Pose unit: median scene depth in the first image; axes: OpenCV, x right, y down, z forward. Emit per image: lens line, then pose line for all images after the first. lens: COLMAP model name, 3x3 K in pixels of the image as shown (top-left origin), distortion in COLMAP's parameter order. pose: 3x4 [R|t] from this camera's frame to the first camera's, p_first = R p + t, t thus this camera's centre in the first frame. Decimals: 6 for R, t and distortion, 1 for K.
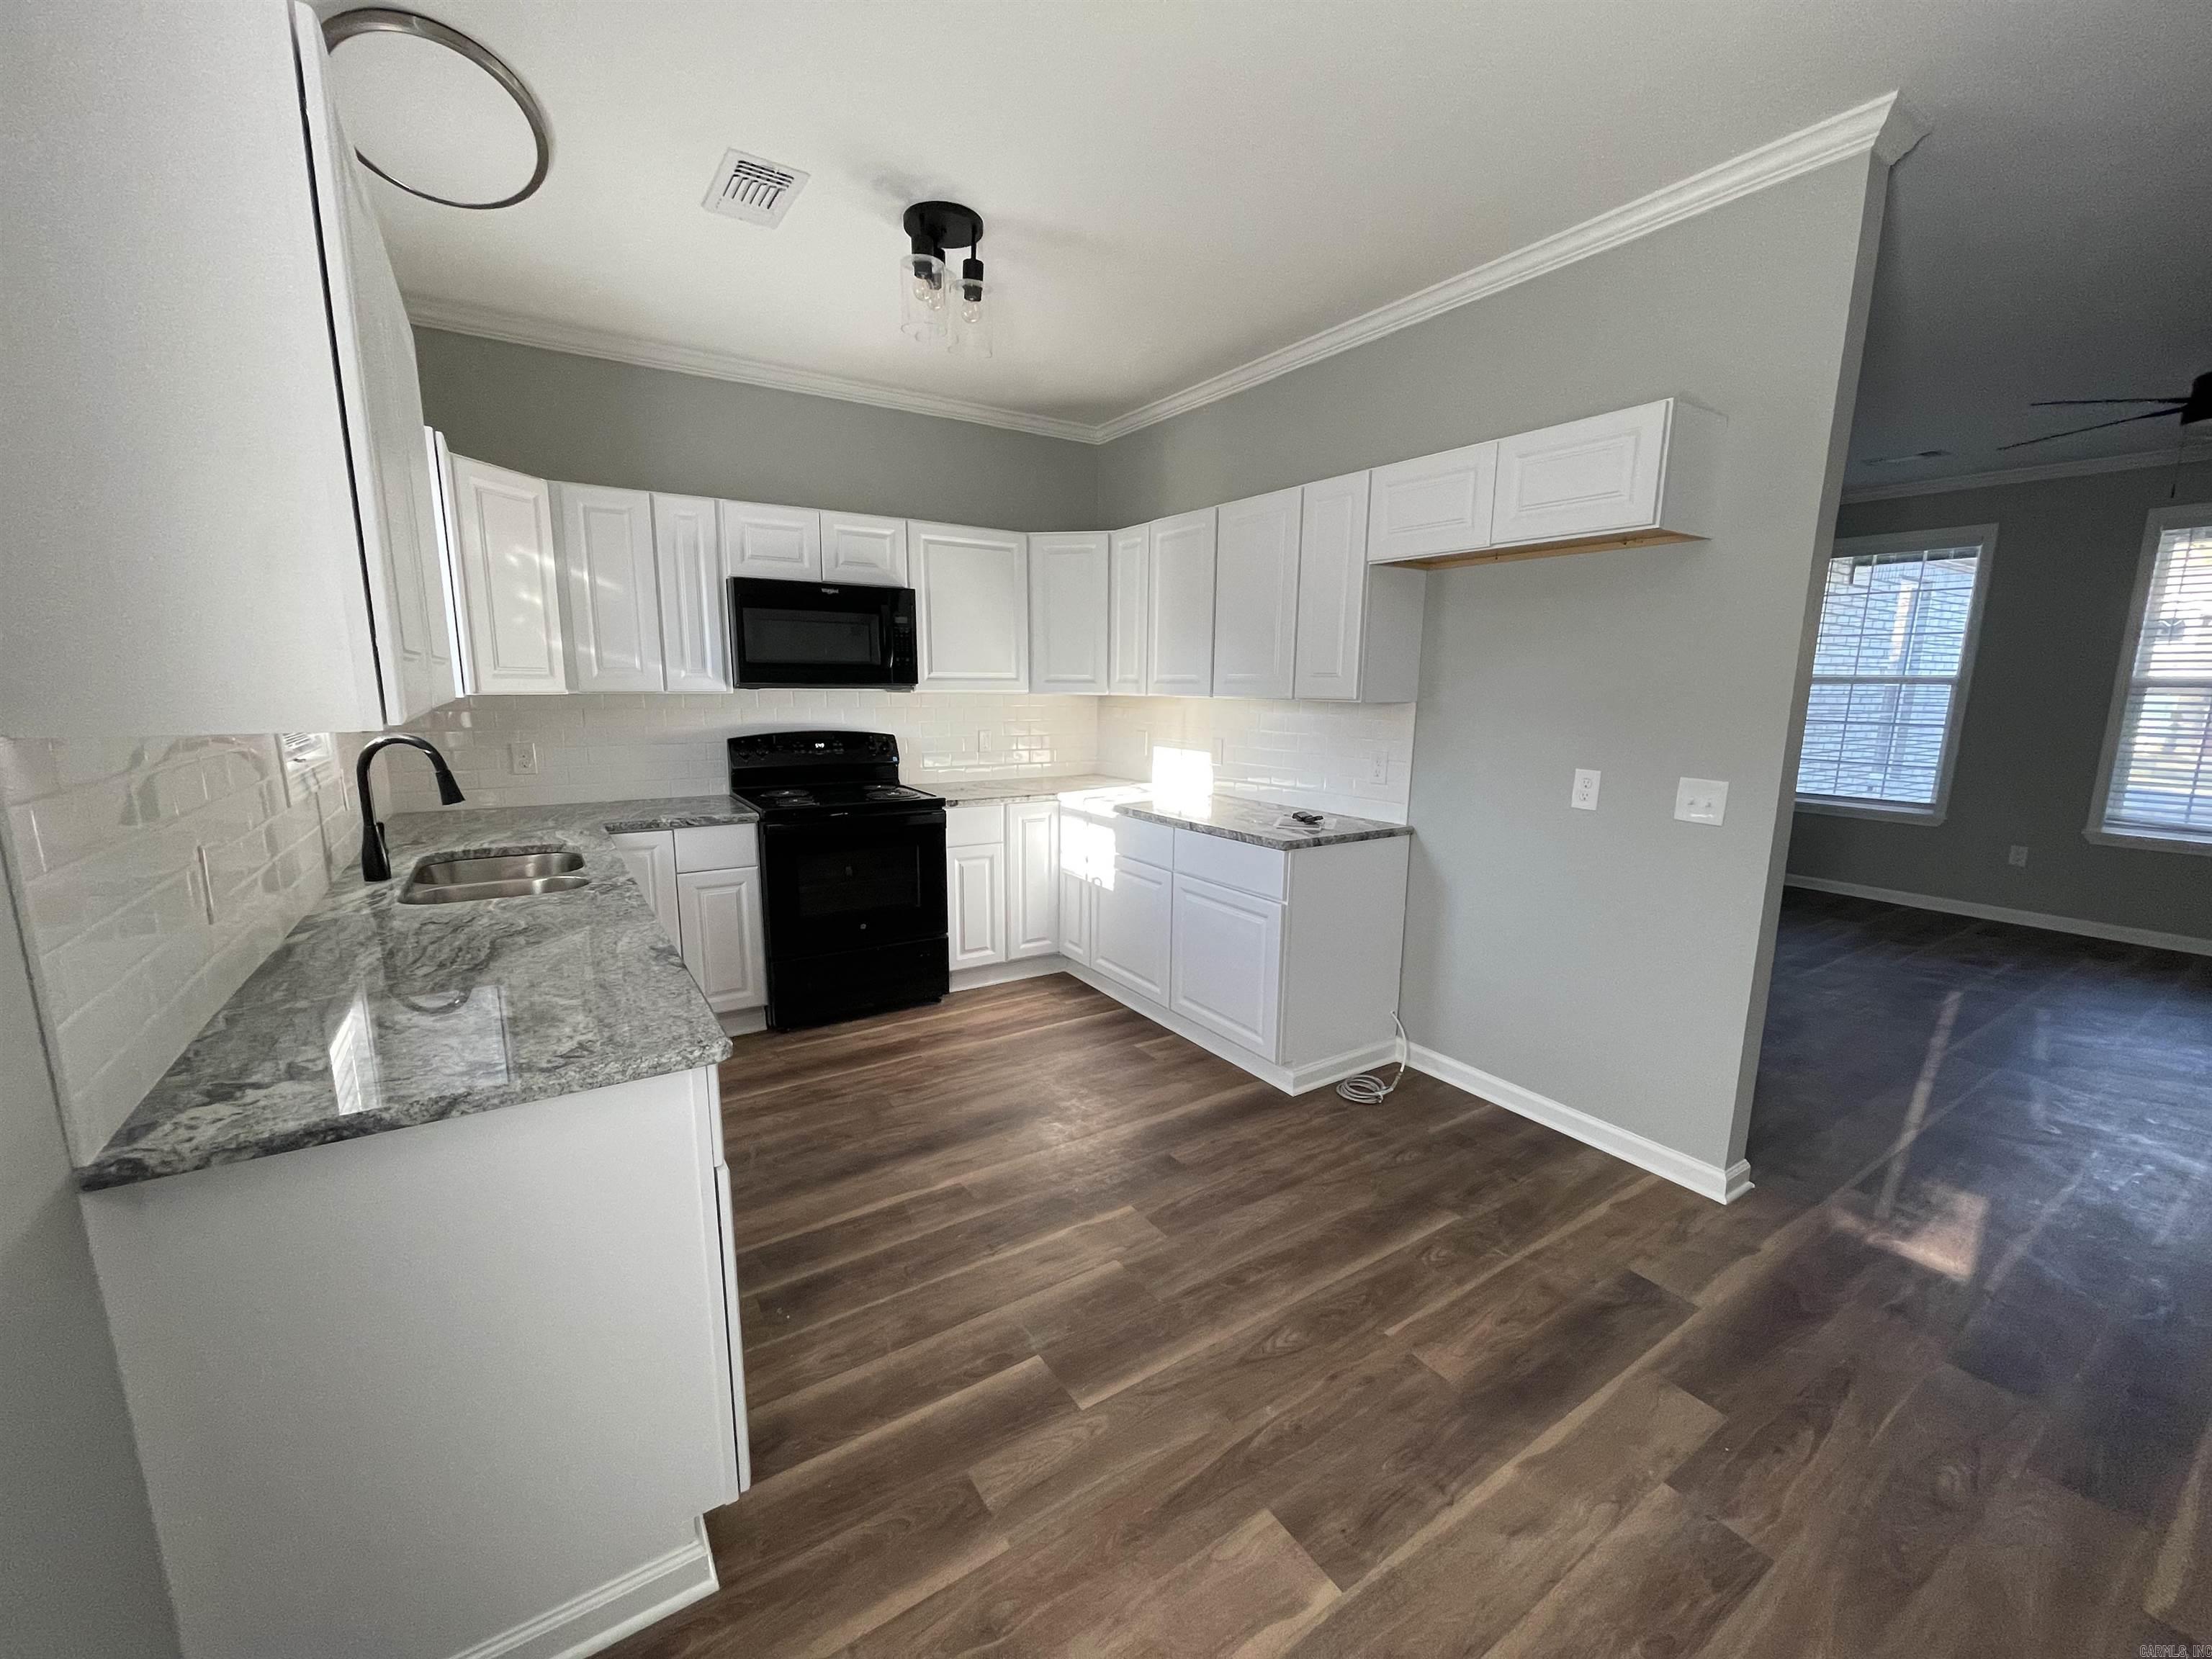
lens RADIAL K [[892.0, 0, 1116.6], [0, 892.0, 832.0], [0, 0, 1]] dist [-0.001678, 0.000990]
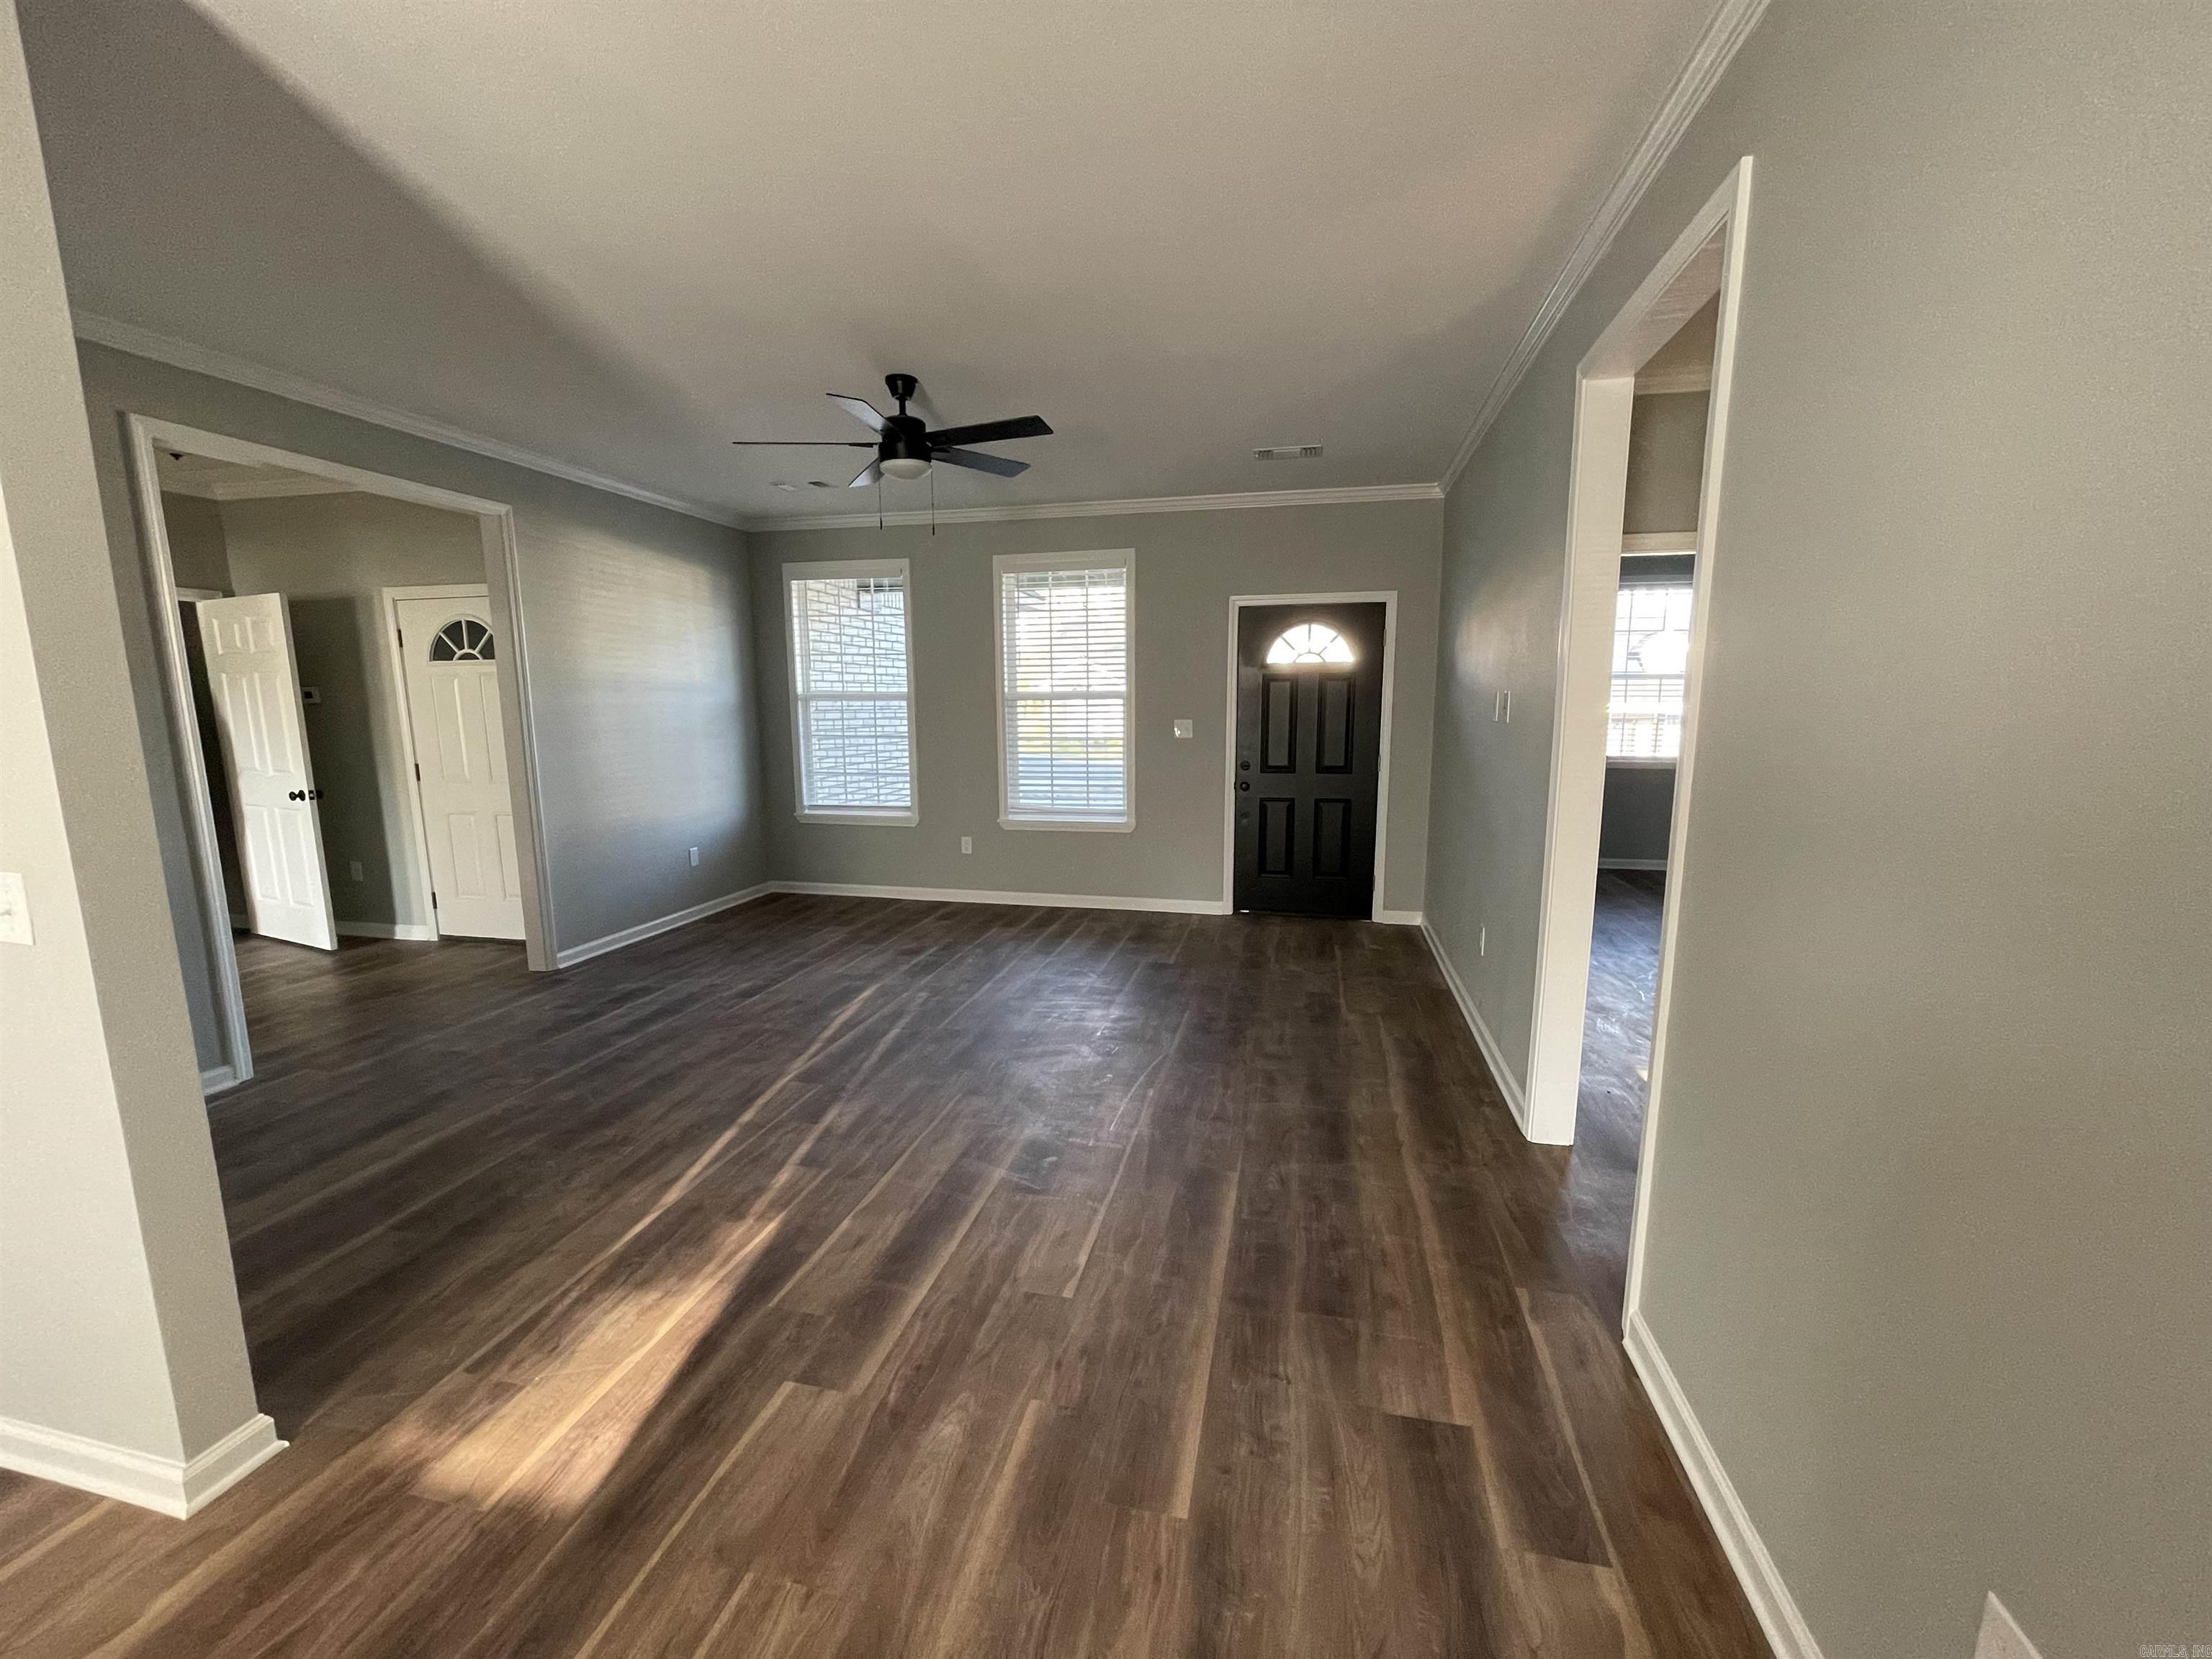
lens RADIAL K [[892.0, 0, 1104.6], [0, 892.0, 834.0], [0, 0, 1]] dist [-0.001678, 0.000990]
pose [[0.724591, -0.116826, 0.679205, 0.625725], [0.128414, 0.991155, 0.033488, -0.006435], [-0.677110, 0.062955, 0.733184, 0.037699]]
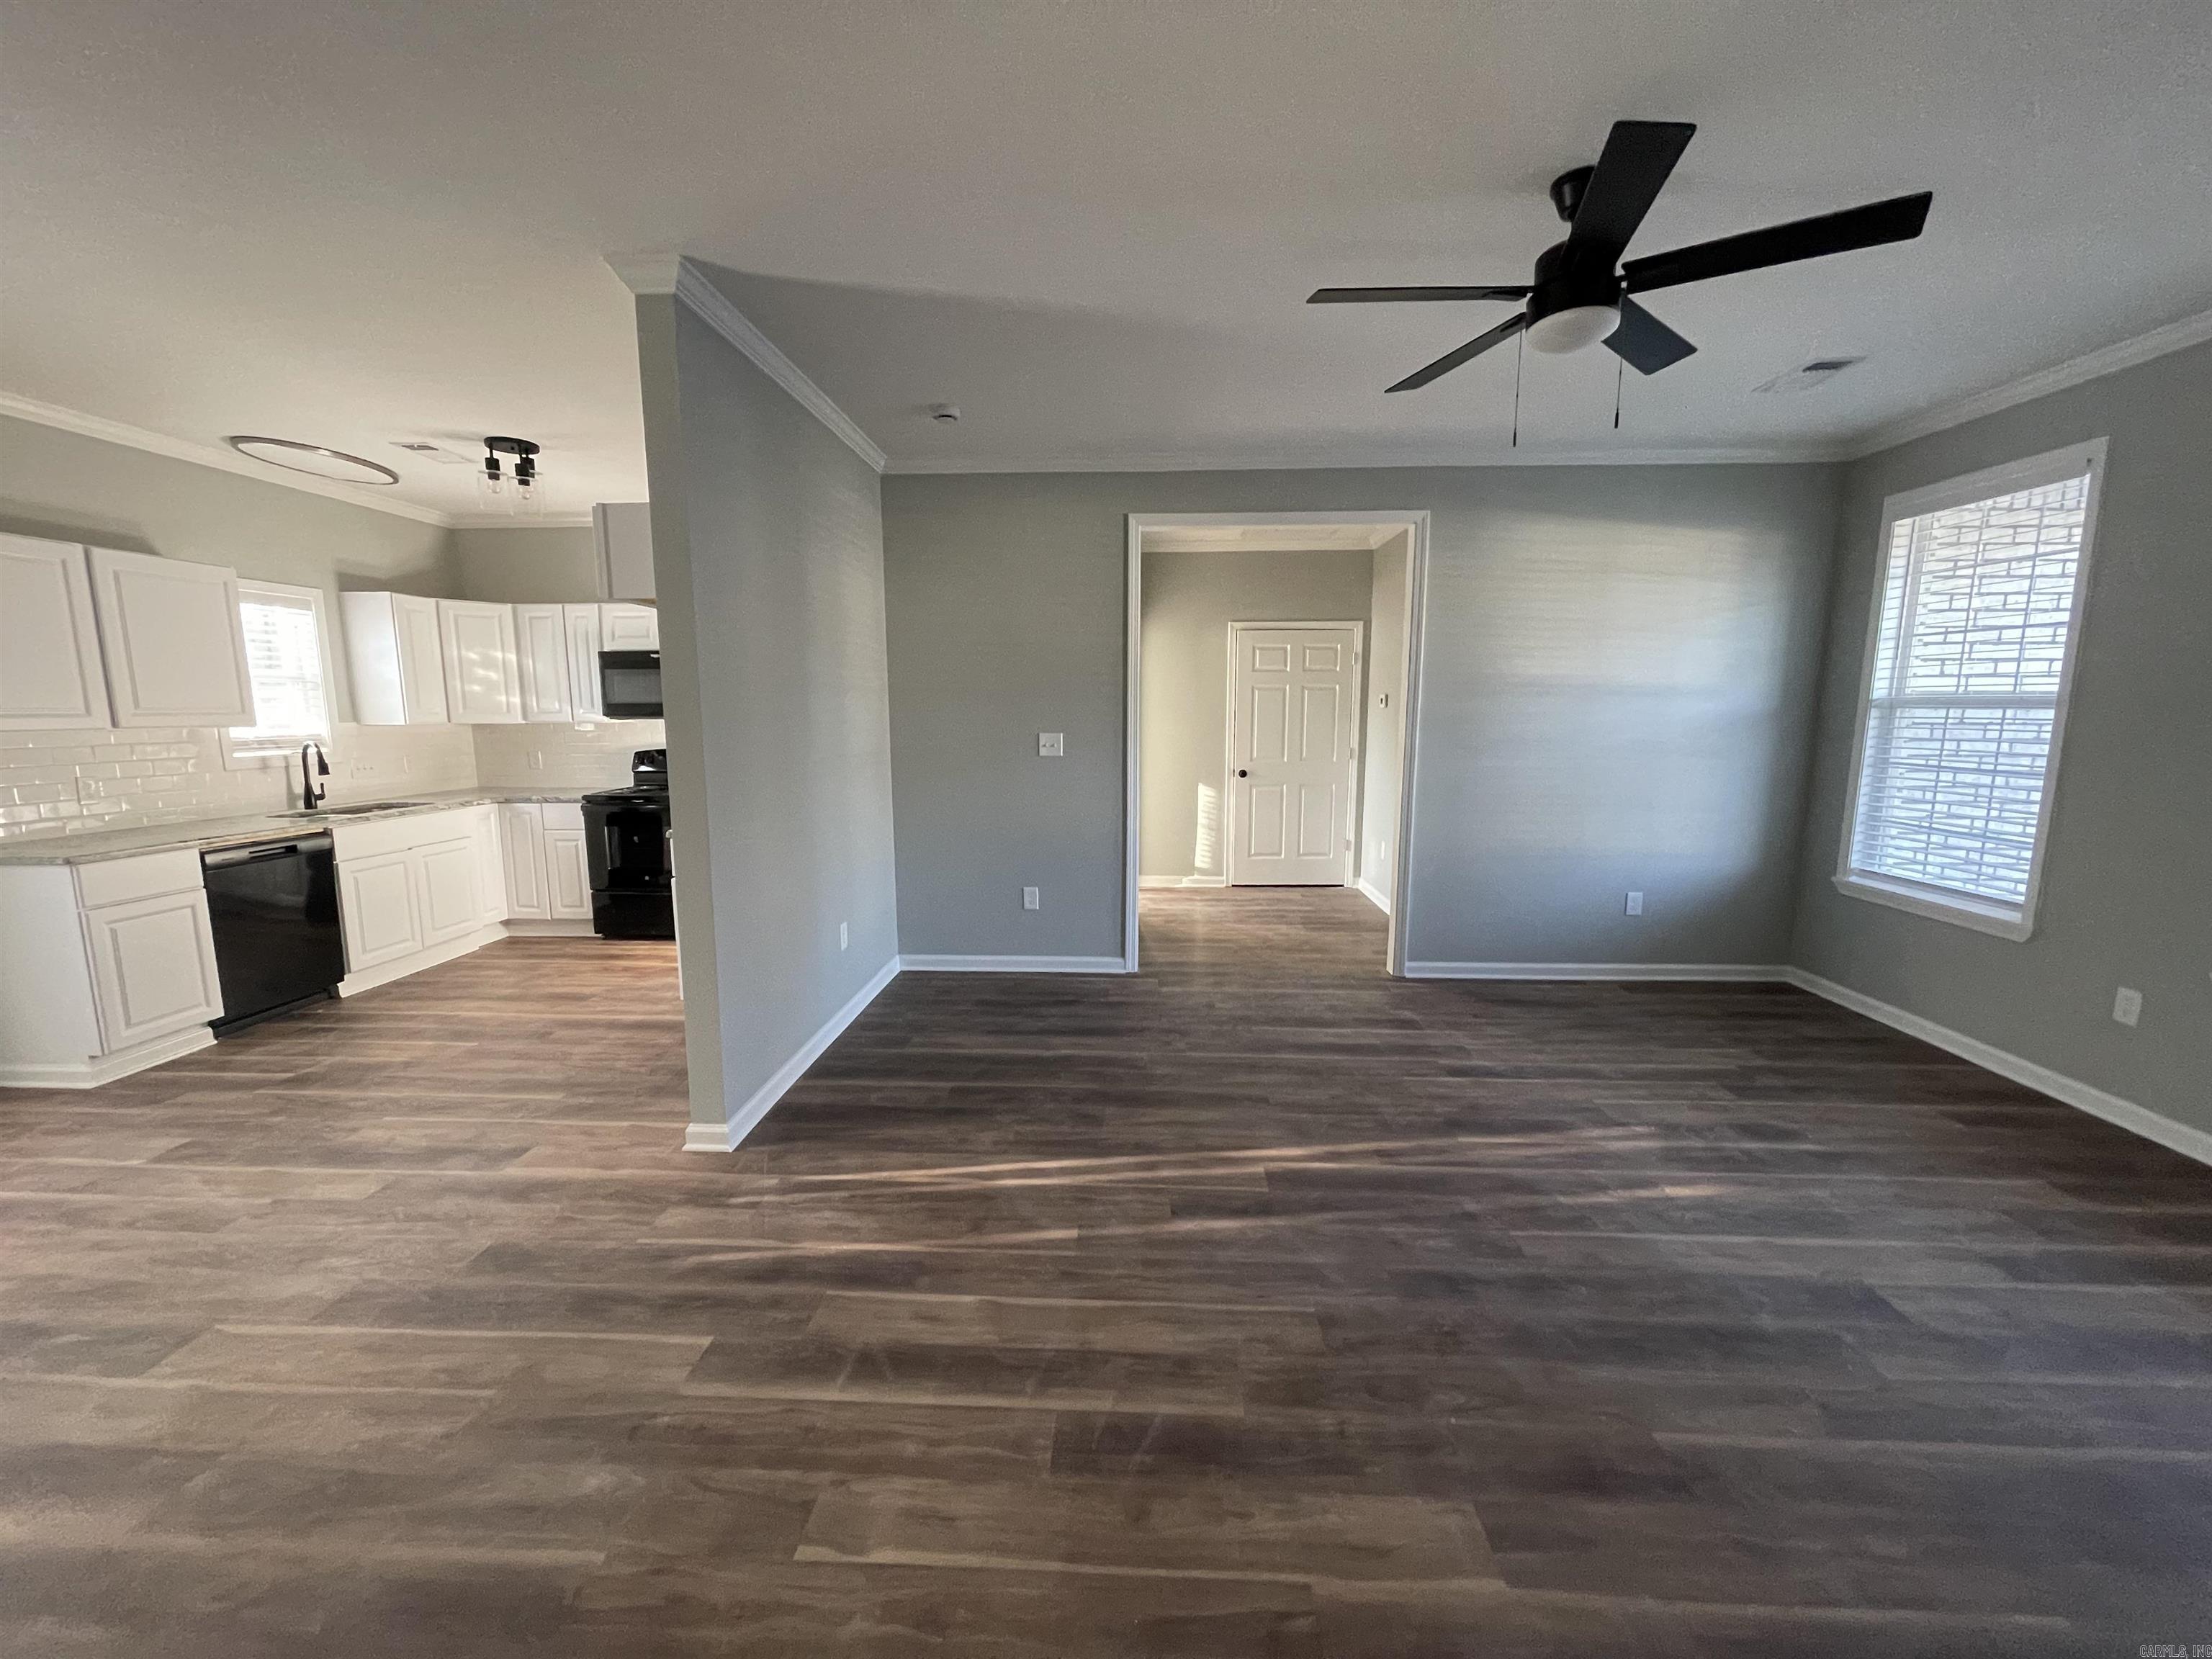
lens RADIAL K [[892.0, 0, 1102.1], [0, 892.0, 837.9], [0, 0, 1]] dist [-0.001678, 0.000990]
pose [[0.807551, 0.074938, -0.585017, 1.441227], [-0.090253, 0.995914, 0.002987, -0.041218], [0.582851, 0.050387, 0.811015, 0.271307]]
